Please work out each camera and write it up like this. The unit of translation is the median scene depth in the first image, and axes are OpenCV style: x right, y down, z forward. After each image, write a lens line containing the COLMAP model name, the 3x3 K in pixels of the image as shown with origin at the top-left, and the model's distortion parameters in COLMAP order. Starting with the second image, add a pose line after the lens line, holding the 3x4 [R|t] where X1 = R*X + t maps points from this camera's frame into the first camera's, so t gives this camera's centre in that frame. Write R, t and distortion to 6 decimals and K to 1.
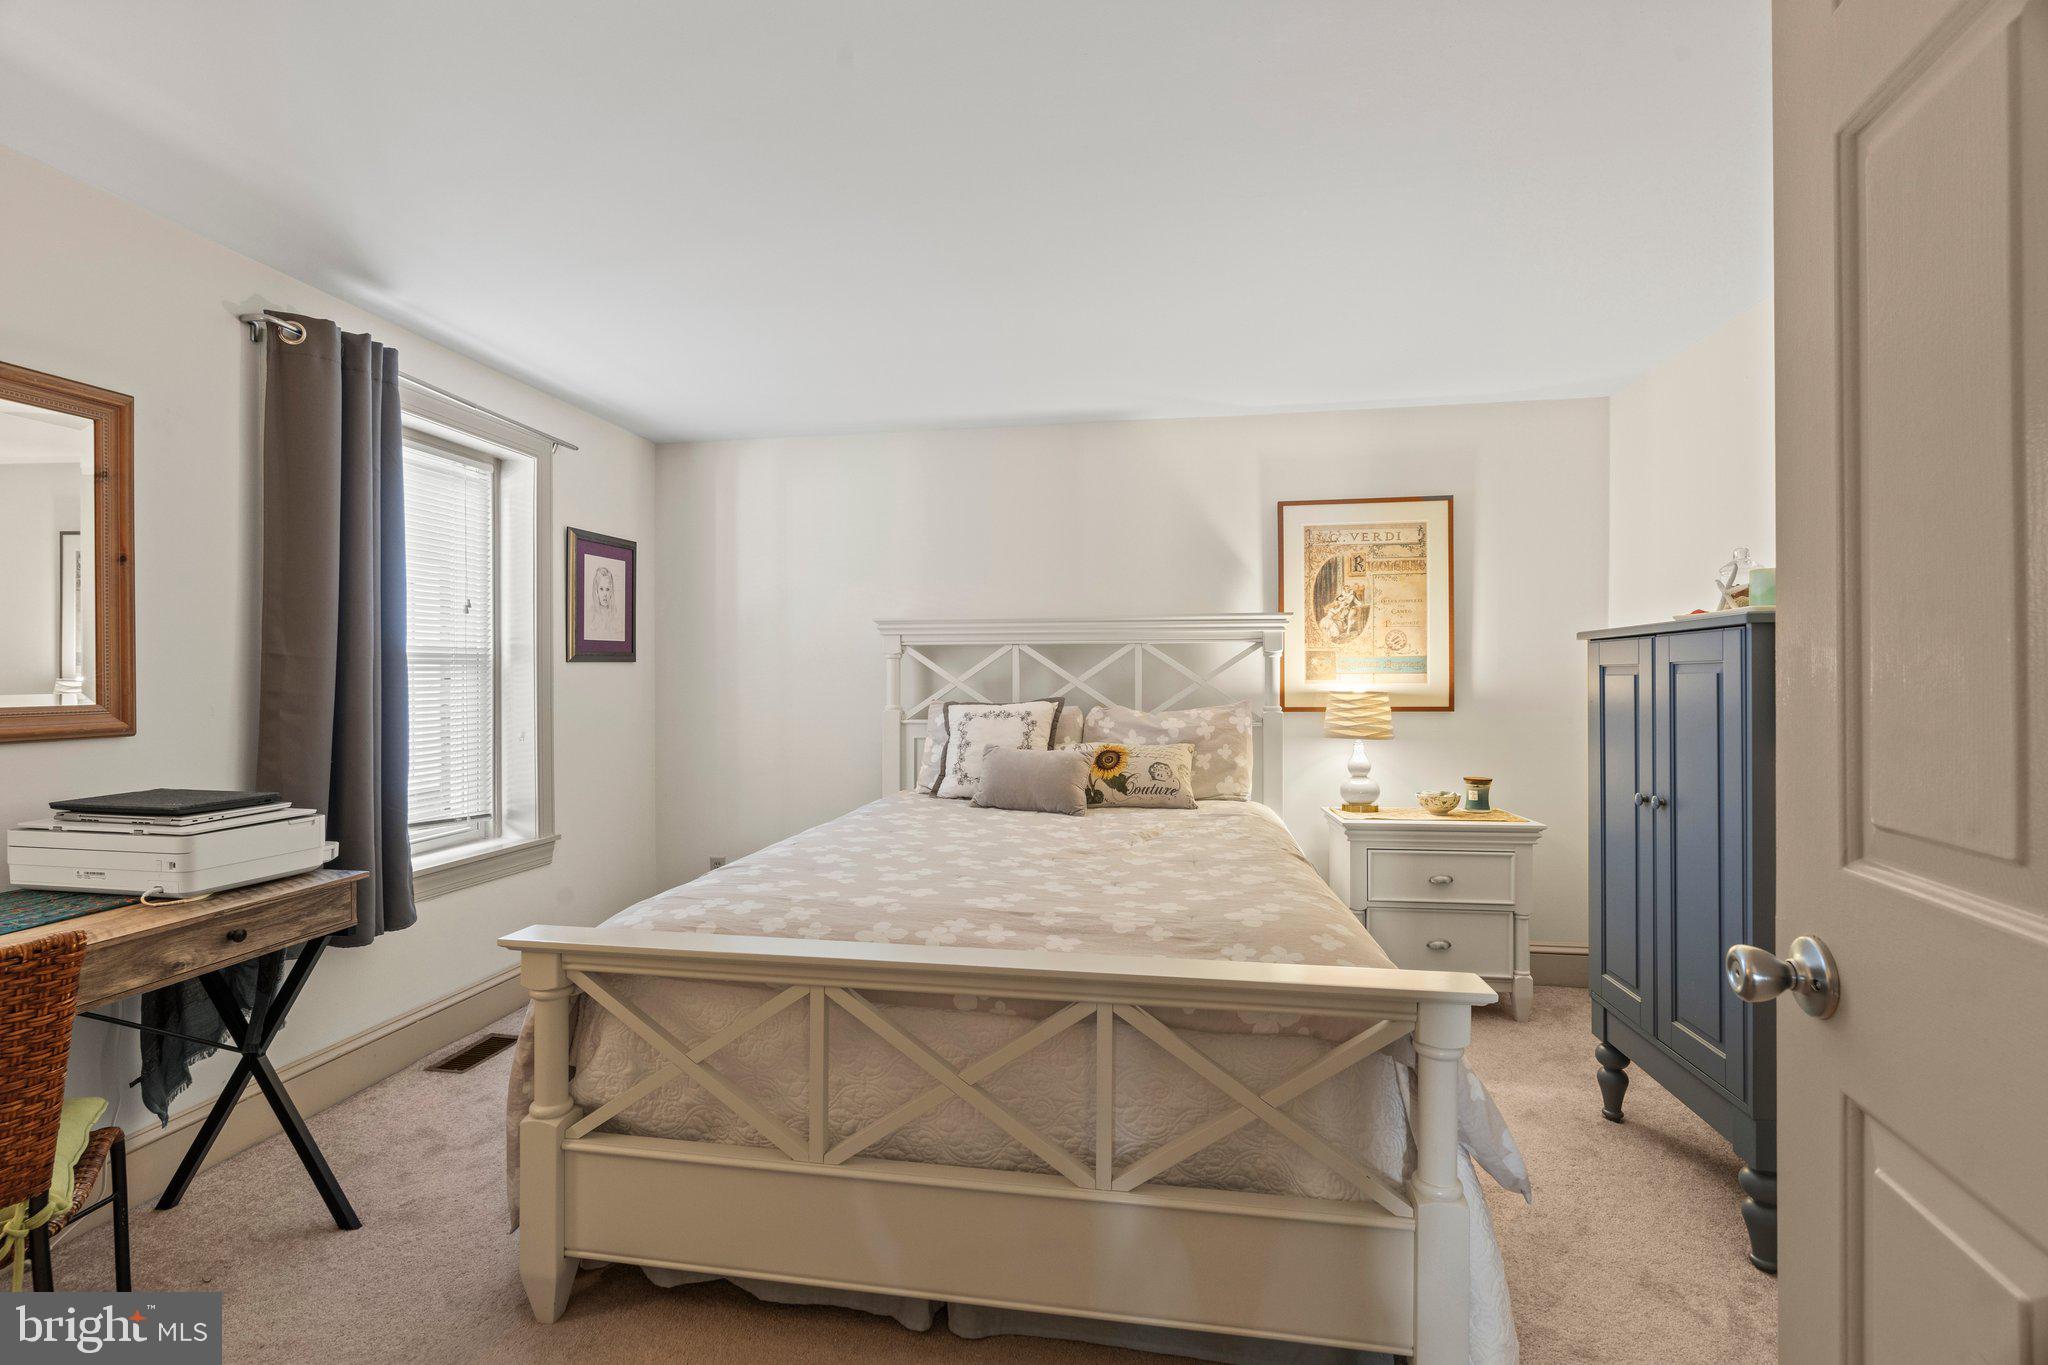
lens RADIAL K [[928.6, 0, 1020.8], [0, 928.6, 670.7], [0, 0, 1]] dist [-0.005101, 0.000200]
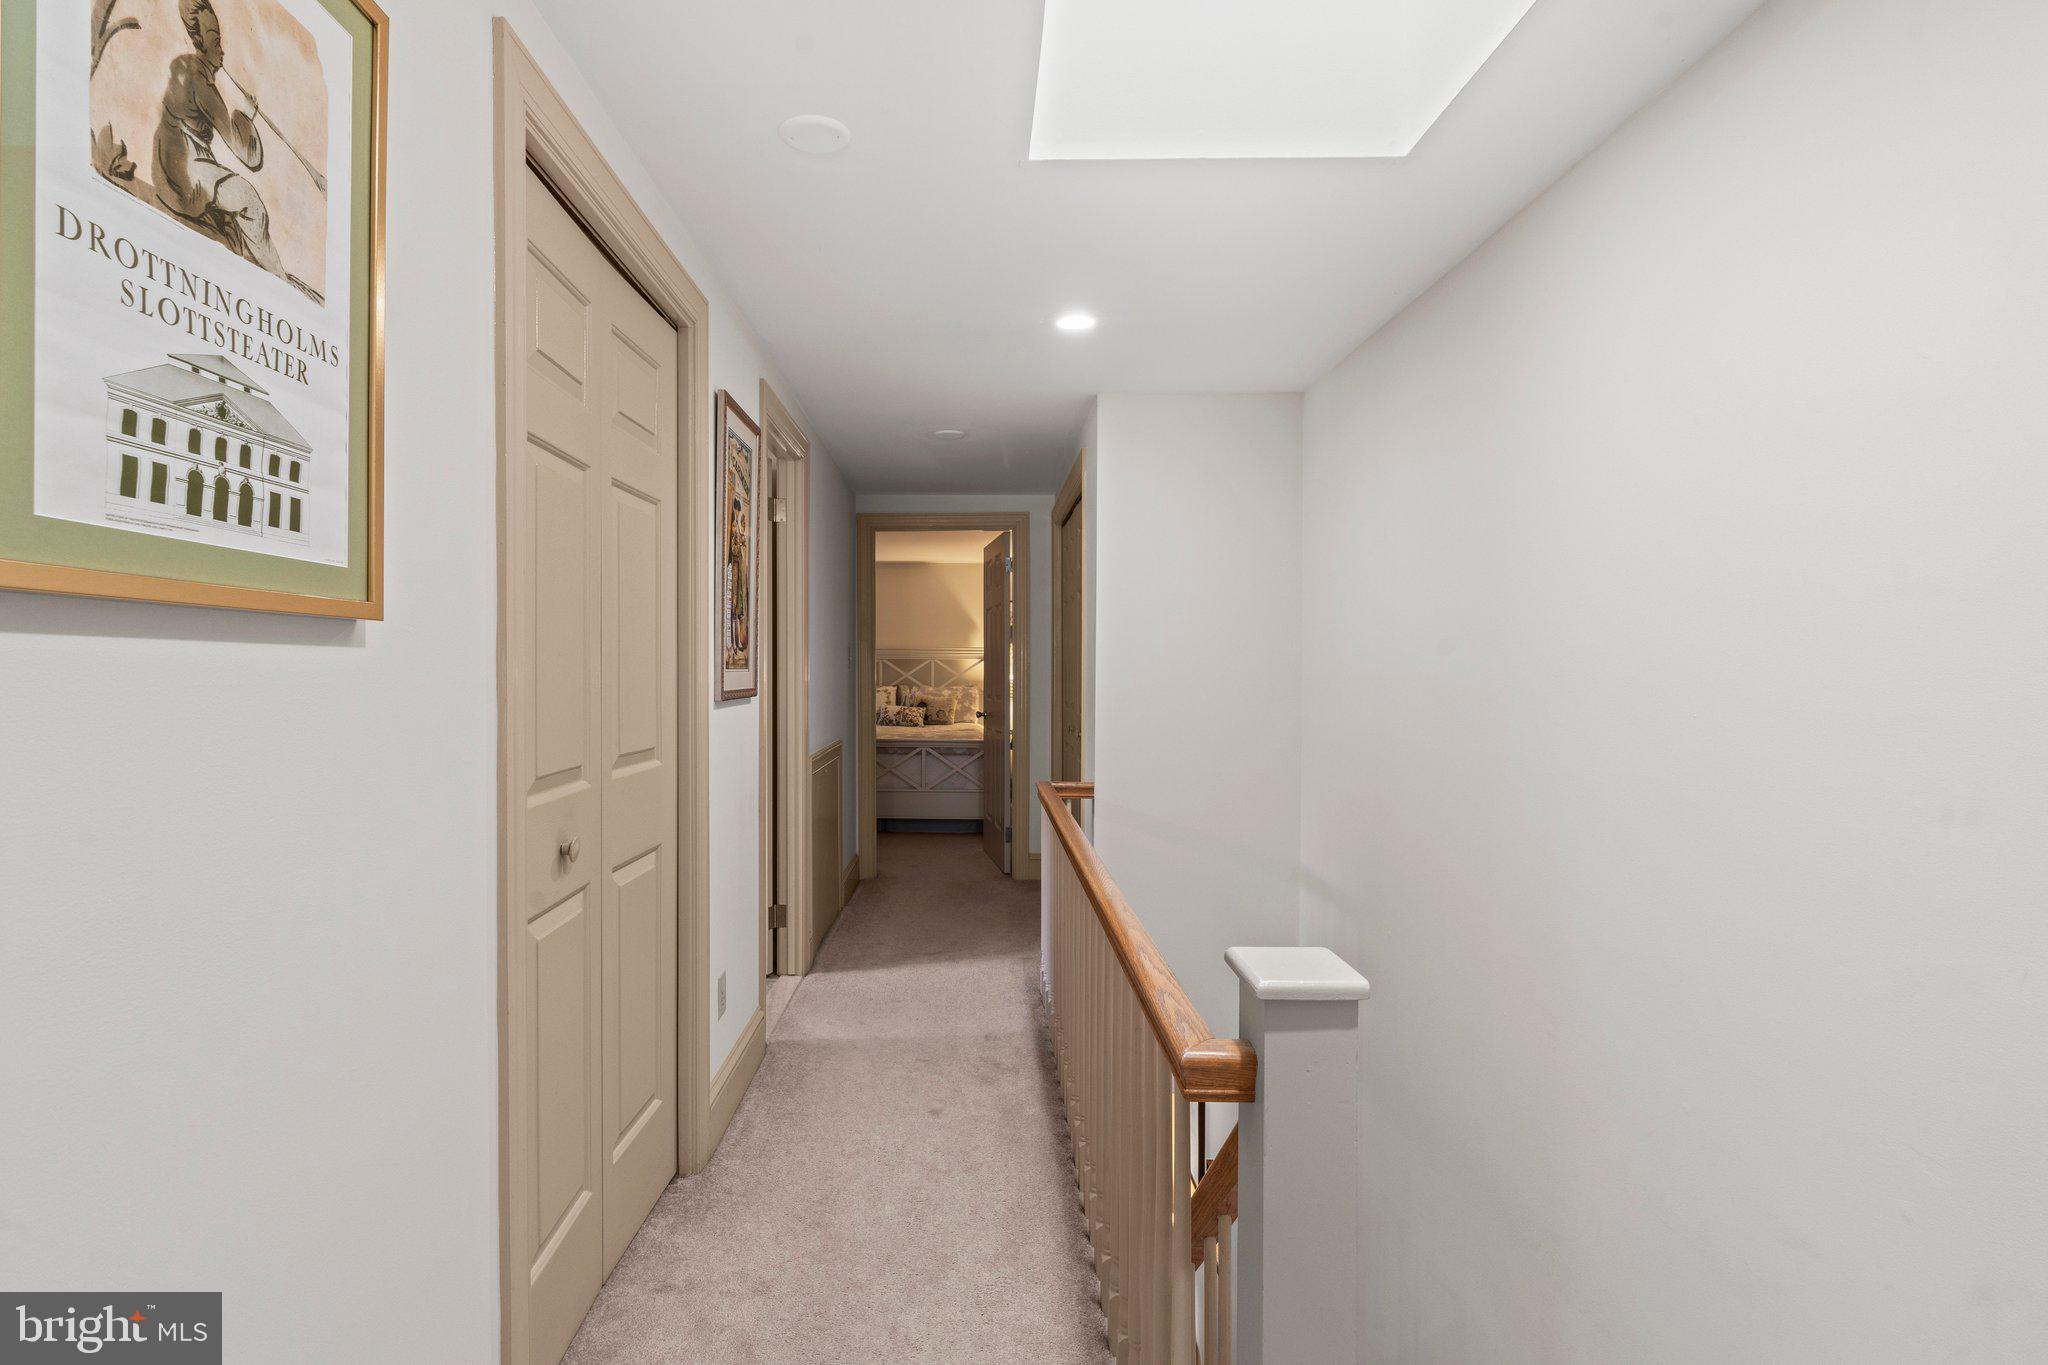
lens RADIAL K [[996.5, 0, 1023.9], [0, 996.5, 678.0], [0, 0, 1]] dist [-0.000354, -0.000063]
pose [[0.976587, 0.002797, 0.215103, -0.200500], [-0.001511, 0.999980, -0.006145, 0.035778], [-0.215116, 0.005676, 0.976572, -1.593542]]
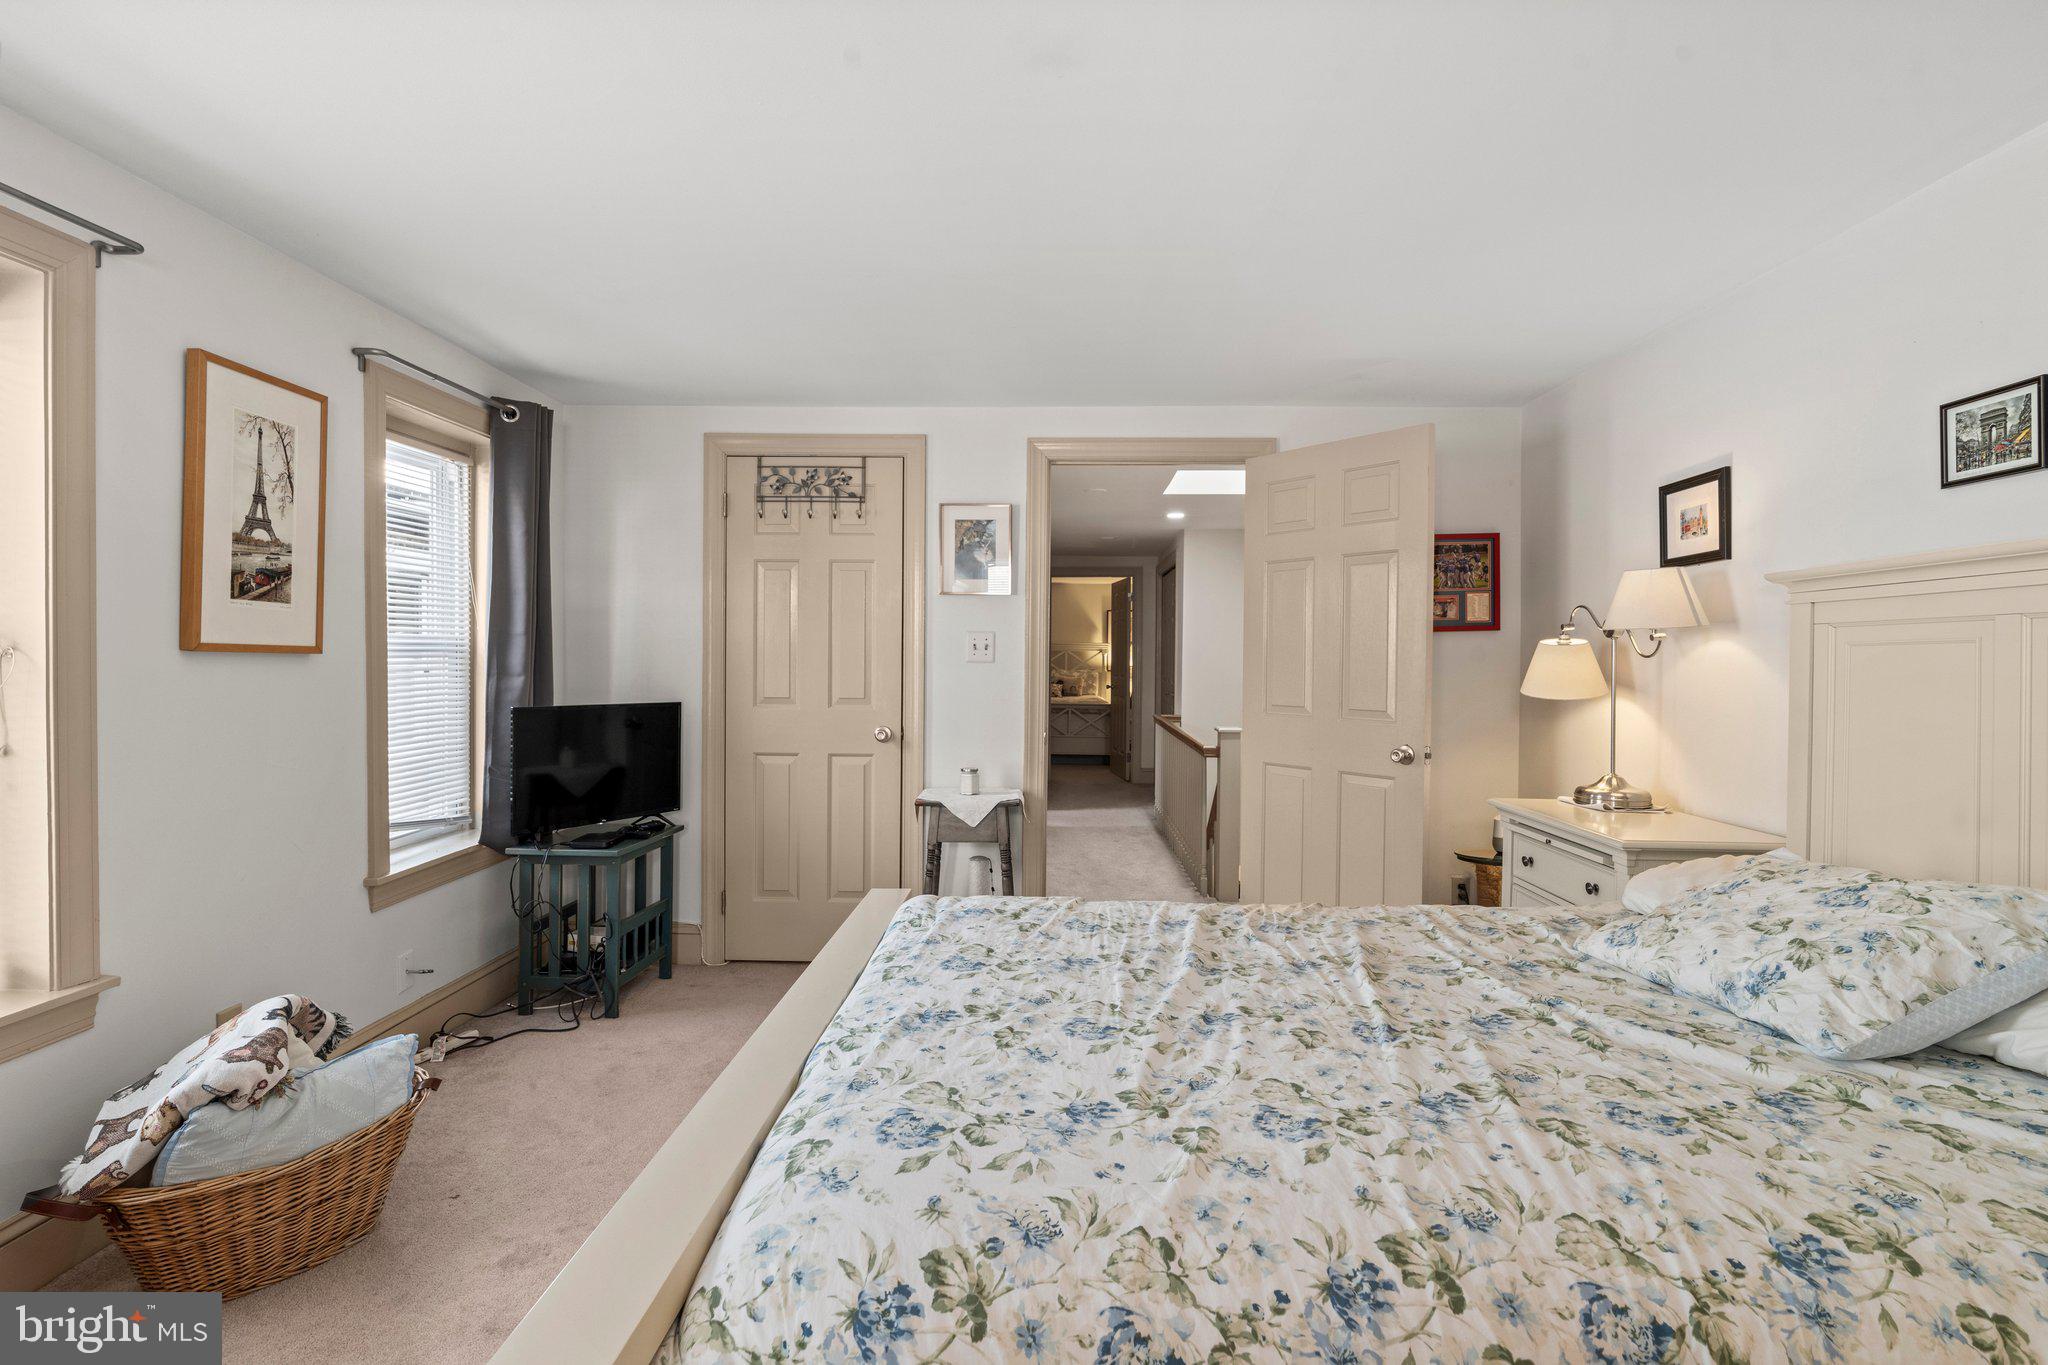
lens RADIAL K [[996.5, 0, 1021.5], [0, 996.5, 672.6], [0, 0, 1]] dist [-0.000354, -0.000063]
pose [[0.991104, 0.006782, 0.132914, -0.522788], [-0.007315, 0.999967, 0.003521, 0.040427], [-0.132886, -0.004462, 0.991121, -2.640780]]
